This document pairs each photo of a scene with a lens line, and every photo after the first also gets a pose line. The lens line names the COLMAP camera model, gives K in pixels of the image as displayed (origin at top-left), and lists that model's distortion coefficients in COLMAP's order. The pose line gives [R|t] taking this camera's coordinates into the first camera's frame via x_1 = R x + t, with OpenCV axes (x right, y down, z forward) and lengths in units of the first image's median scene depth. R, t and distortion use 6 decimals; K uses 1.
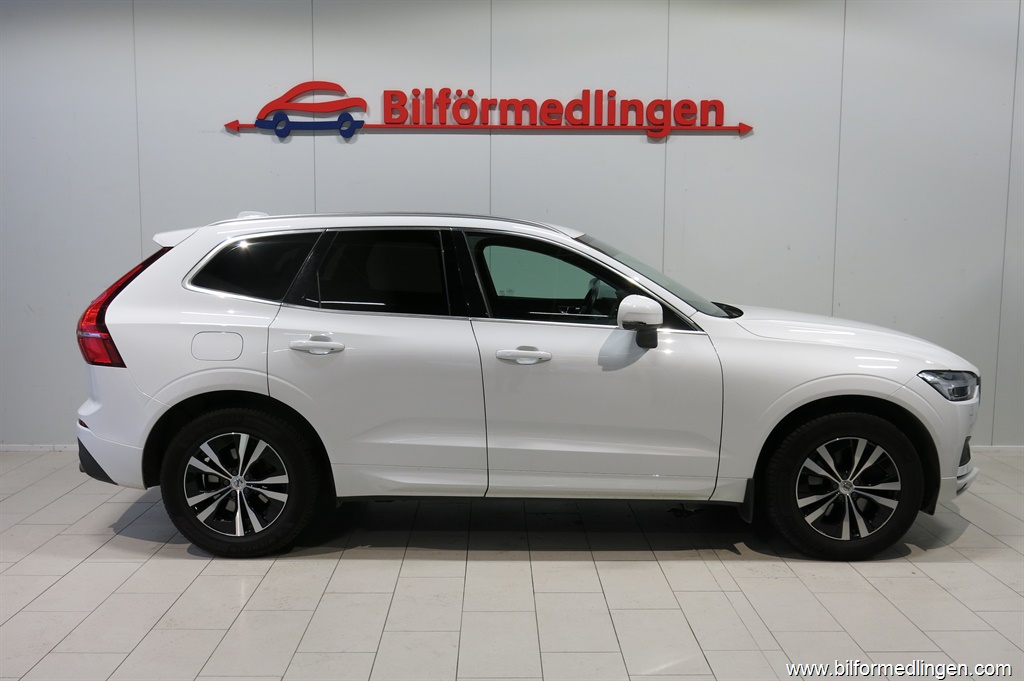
lens RADIAL K [[957.5, 0, 514.3], [0, 957.5, 338.4], [0, 0, 1]] dist [-0.007064, 0.000000]
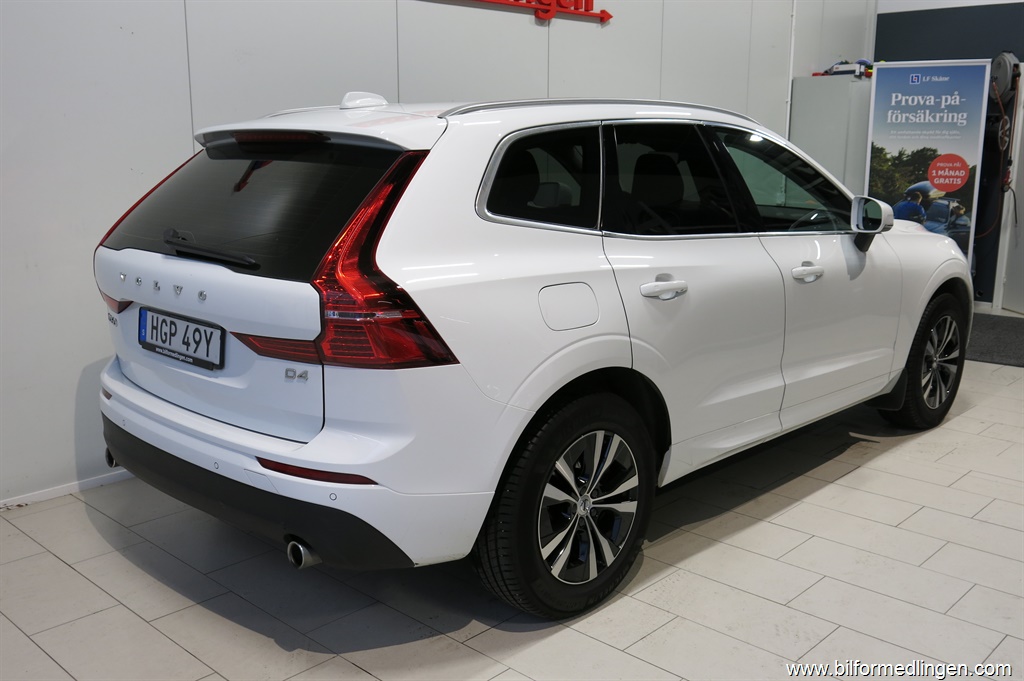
lens RADIAL K [[957.5, 0, 510.2], [0, 957.5, 341.8], [0, 0, 1]] dist [-0.007064, 0.000000]
pose [[0.705749, -0.151985, 0.691968, -0.774529], [0.077587, 0.987424, 0.137748, -0.059062], [-0.704201, -0.043528, 0.708665, 0.564374]]
